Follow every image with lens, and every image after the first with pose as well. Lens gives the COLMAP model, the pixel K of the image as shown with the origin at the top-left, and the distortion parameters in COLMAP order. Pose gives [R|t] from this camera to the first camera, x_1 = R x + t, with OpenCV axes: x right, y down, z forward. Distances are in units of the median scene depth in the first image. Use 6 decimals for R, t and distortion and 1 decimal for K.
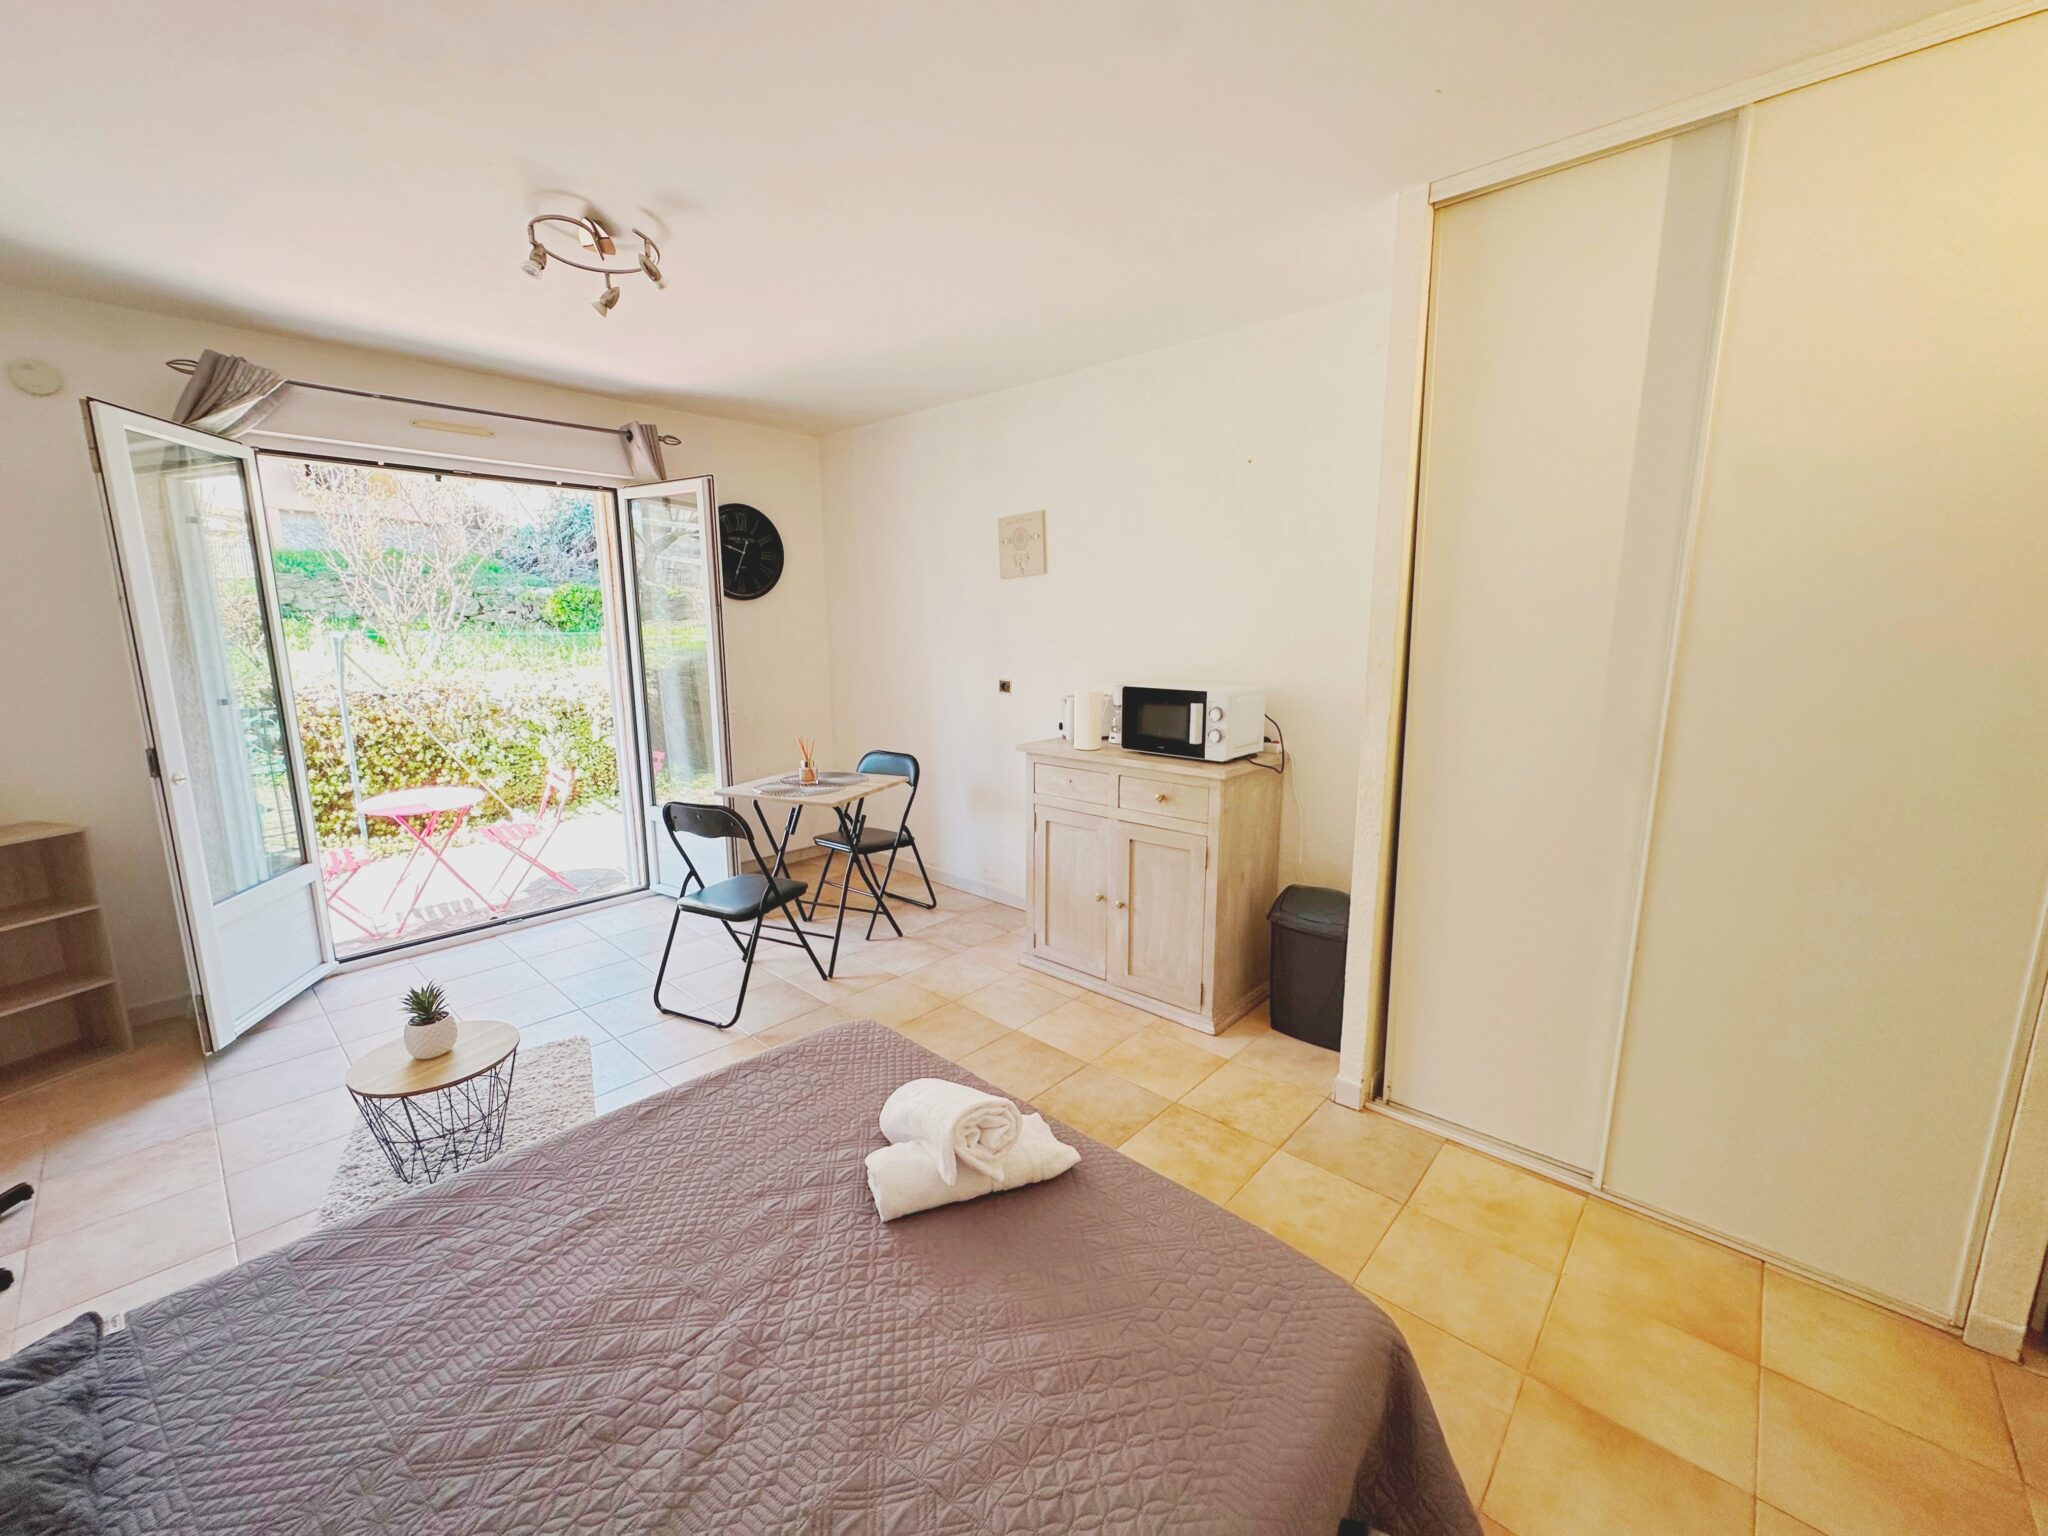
lens RADIAL K [[814.1, 0, 1024.1], [0, 814.1, 767.4], [0, 0, 1]] dist [-0.001470, -0.000115]
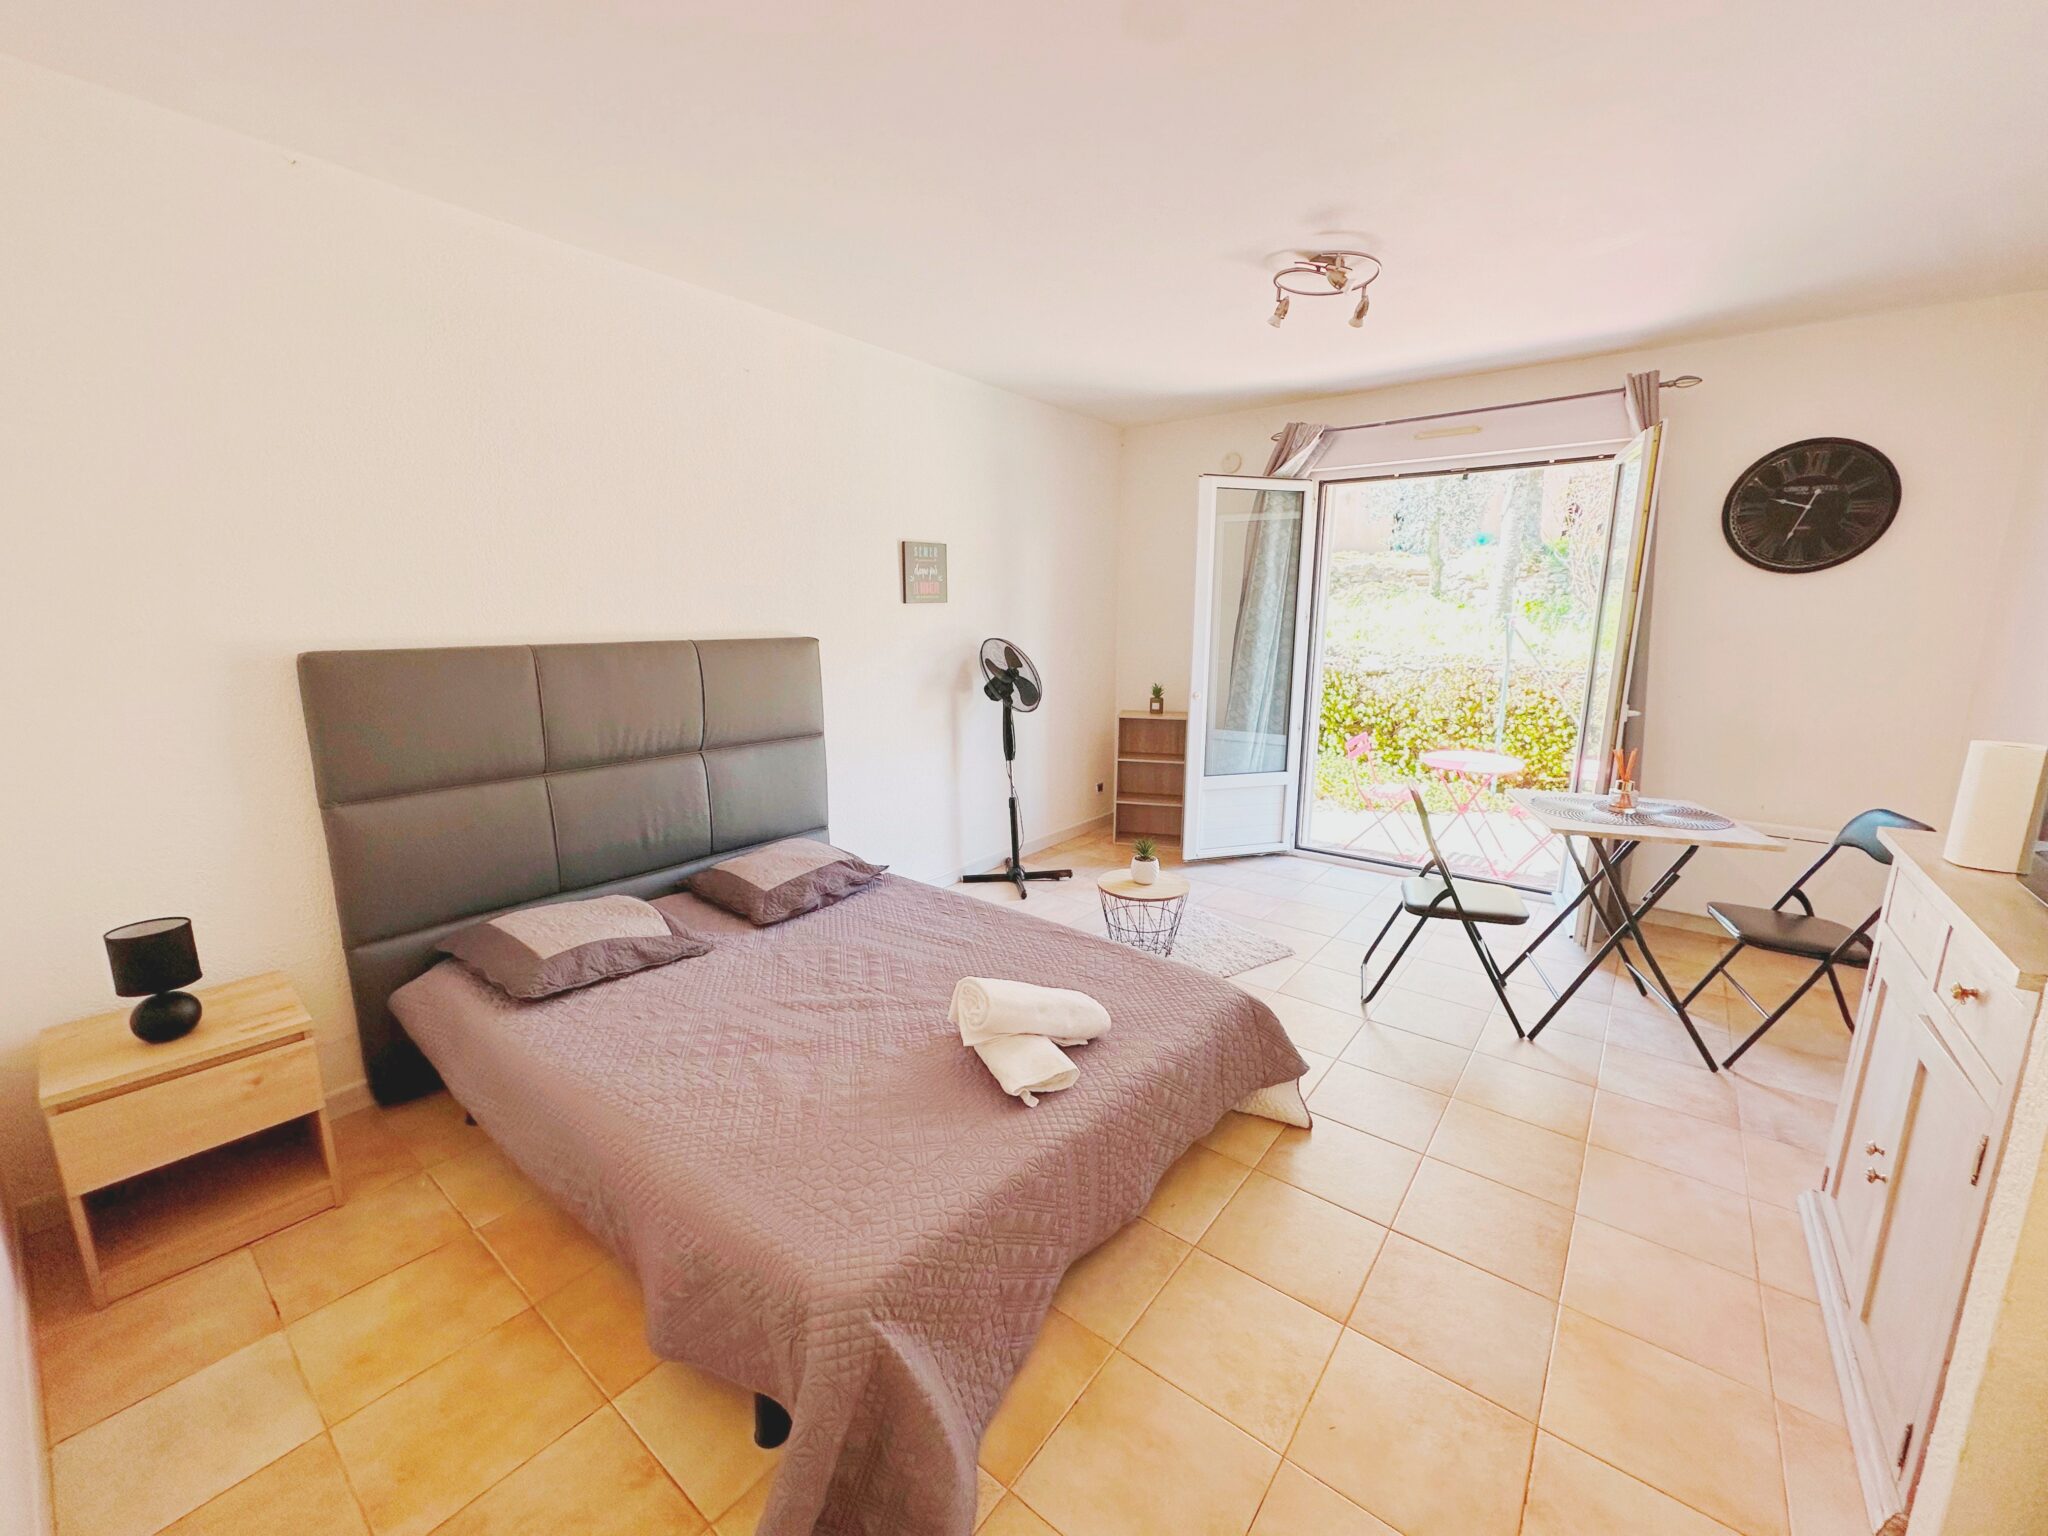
lens RADIAL K [[814.1, 0, 1022.9], [0, 814.1, 768.6], [0, 0, 1]] dist [-0.001470, -0.000115]
pose [[0.073304, 0.195147, -0.978031, 0.450277], [-0.177966, 0.967489, 0.179705, -0.058061], [0.981303, 0.160883, 0.105650, 0.357021]]
